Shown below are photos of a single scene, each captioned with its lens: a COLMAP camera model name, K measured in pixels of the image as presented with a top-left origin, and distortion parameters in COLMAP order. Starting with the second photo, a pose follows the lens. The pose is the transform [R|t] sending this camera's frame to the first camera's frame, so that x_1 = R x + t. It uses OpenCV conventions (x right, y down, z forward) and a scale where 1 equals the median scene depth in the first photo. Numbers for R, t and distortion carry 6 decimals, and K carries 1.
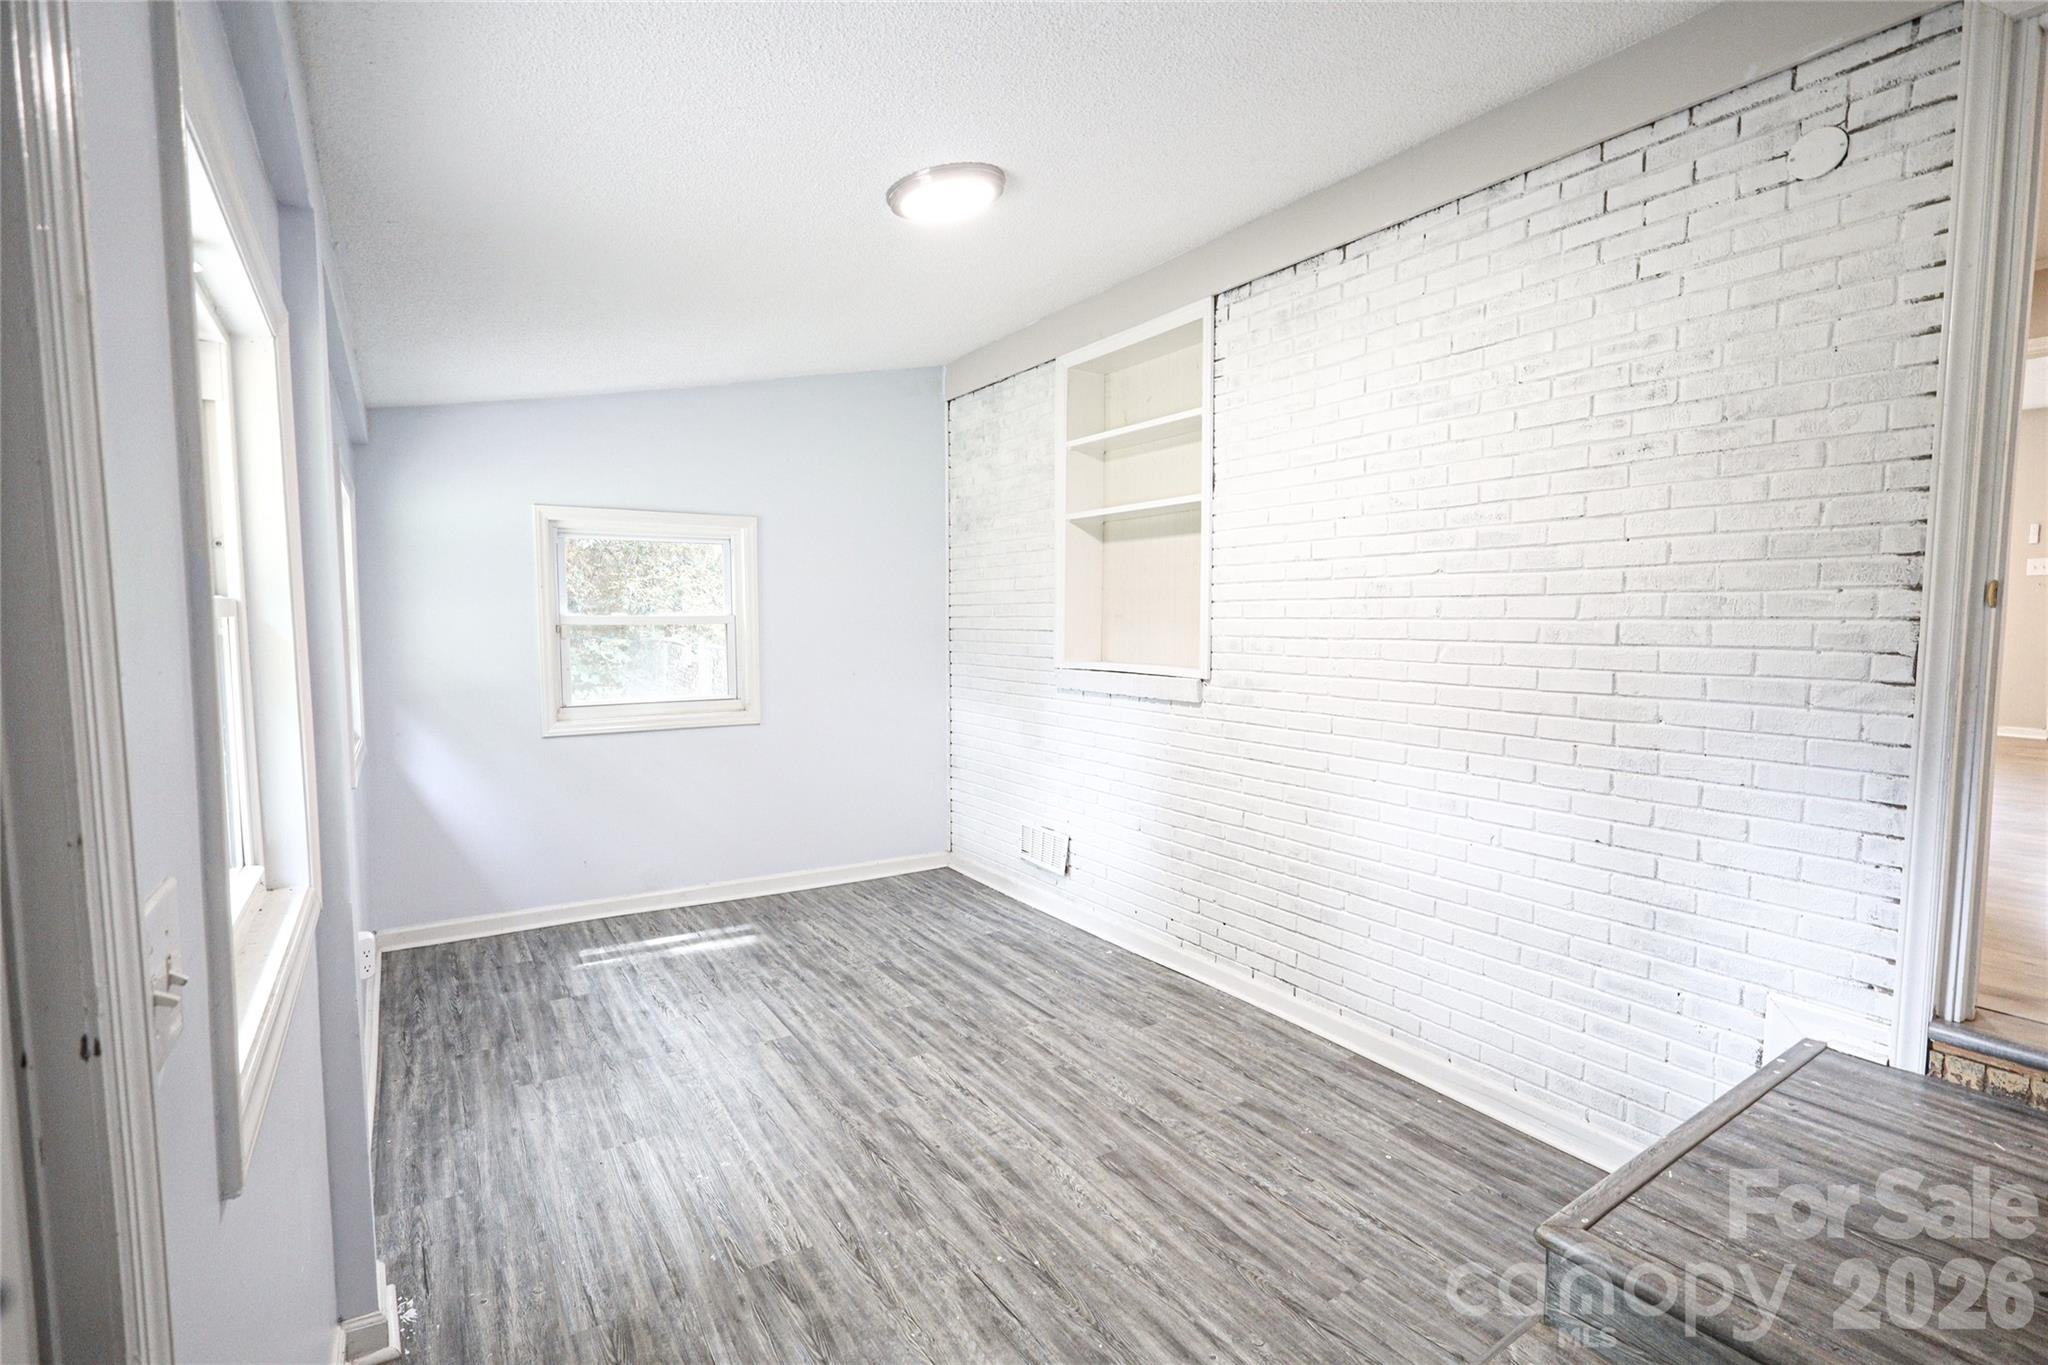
lens RADIAL K [[949.0, 0, 1025.5], [0, 949.0, 679.5], [0, 0, 1]] dist [0.001156, 0.000409]
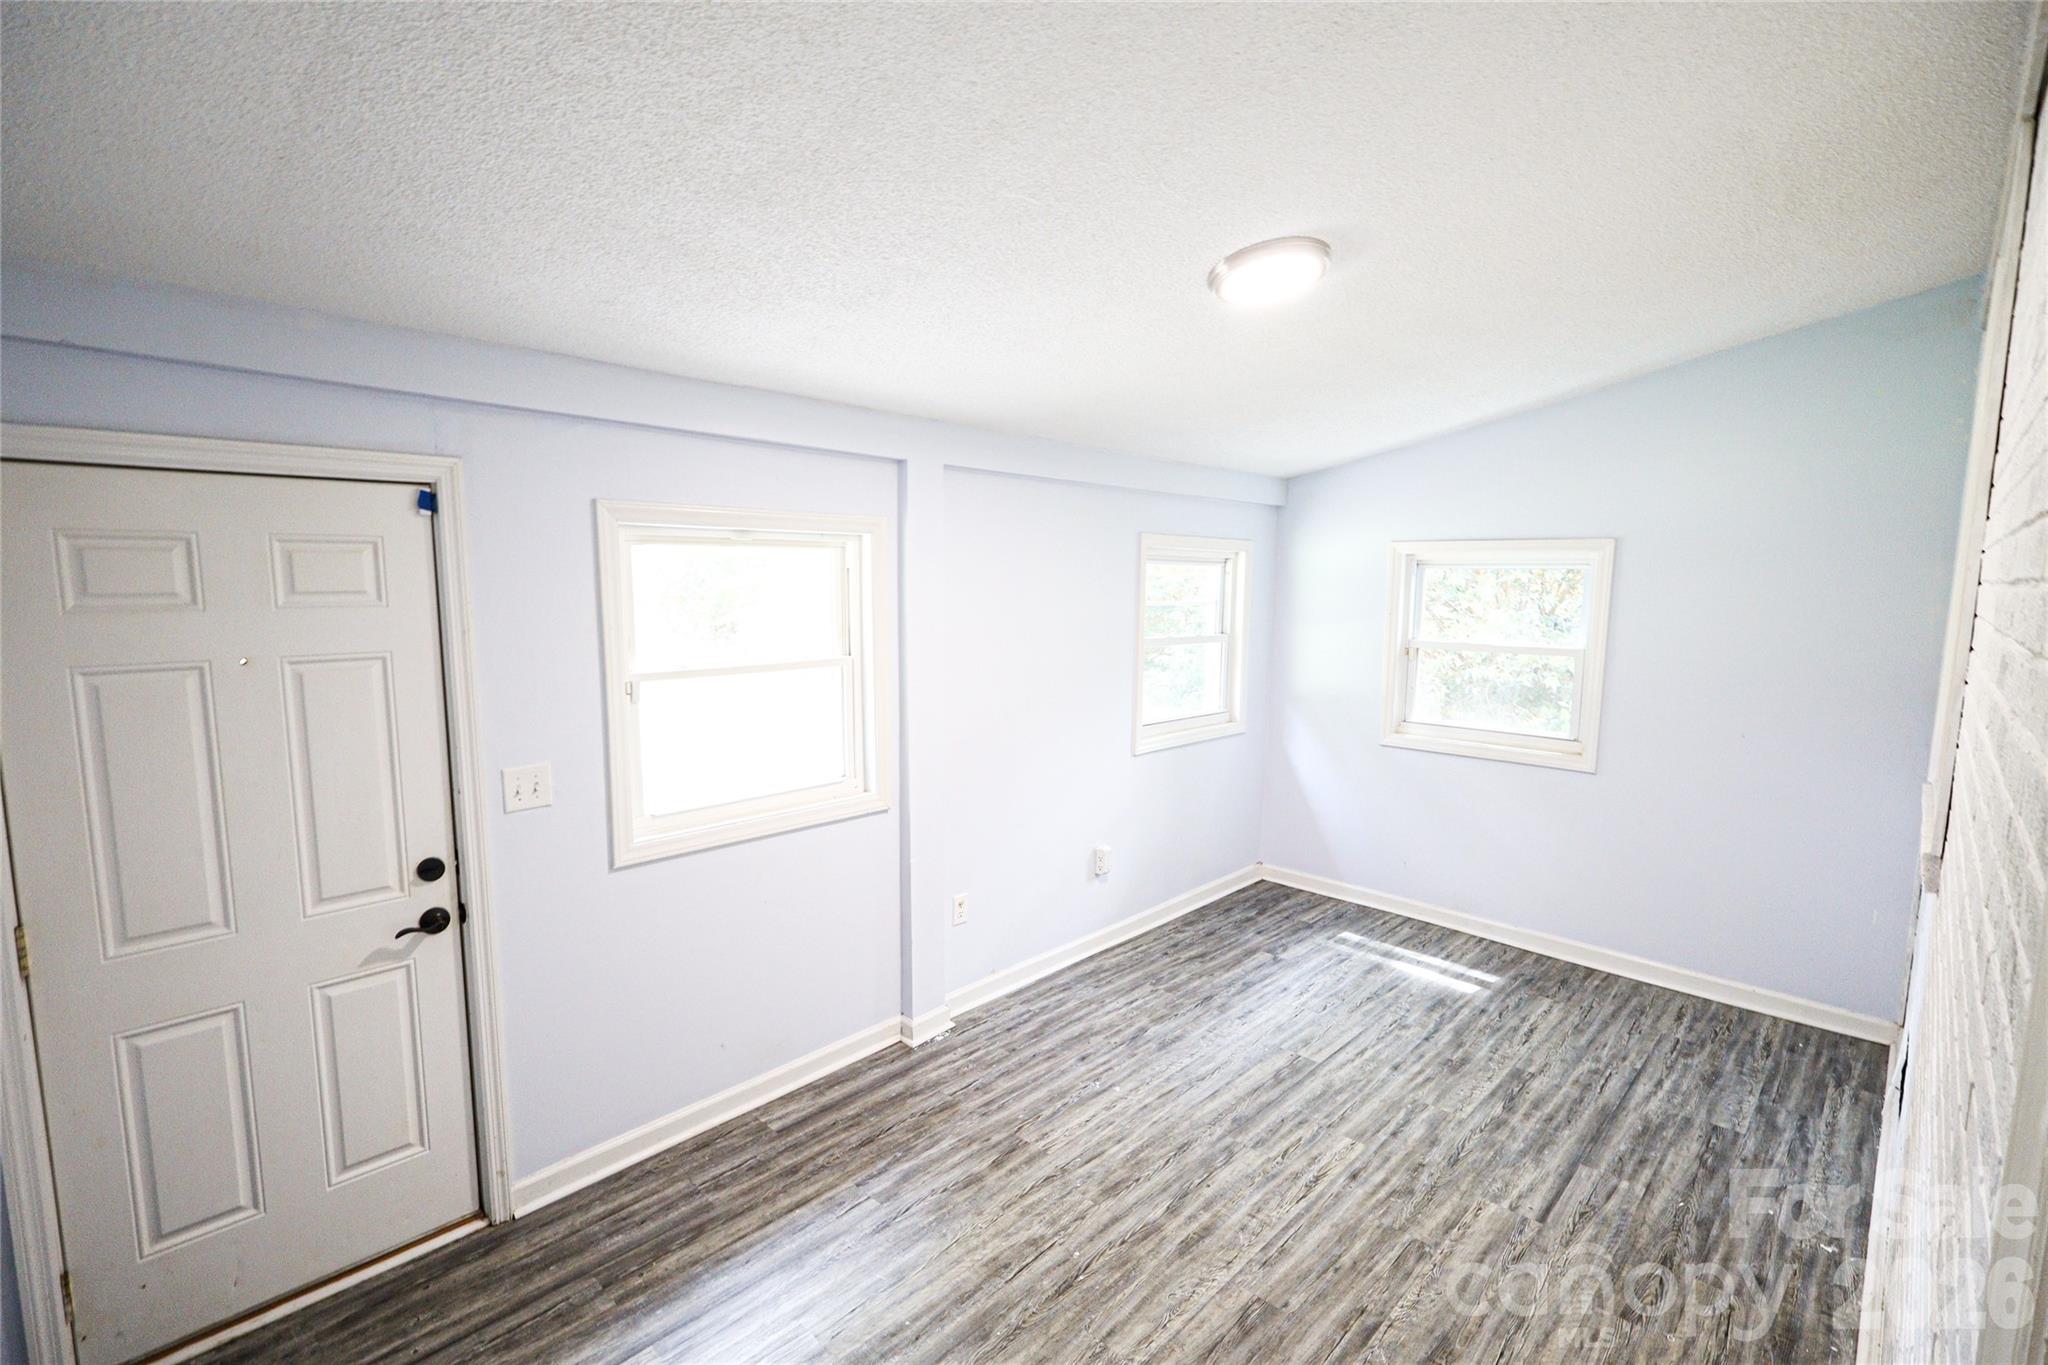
lens RADIAL K [[949.0, 0, 1029.1], [0, 949.0, 693.4], [0, 0, 1]] dist [0.001156, 0.000409]
pose [[0.233604, 0.124434, -0.964337, 0.572218], [-0.073880, 0.991182, 0.110001, -0.111345], [0.969521, 0.045549, 0.240737, 0.364011]]
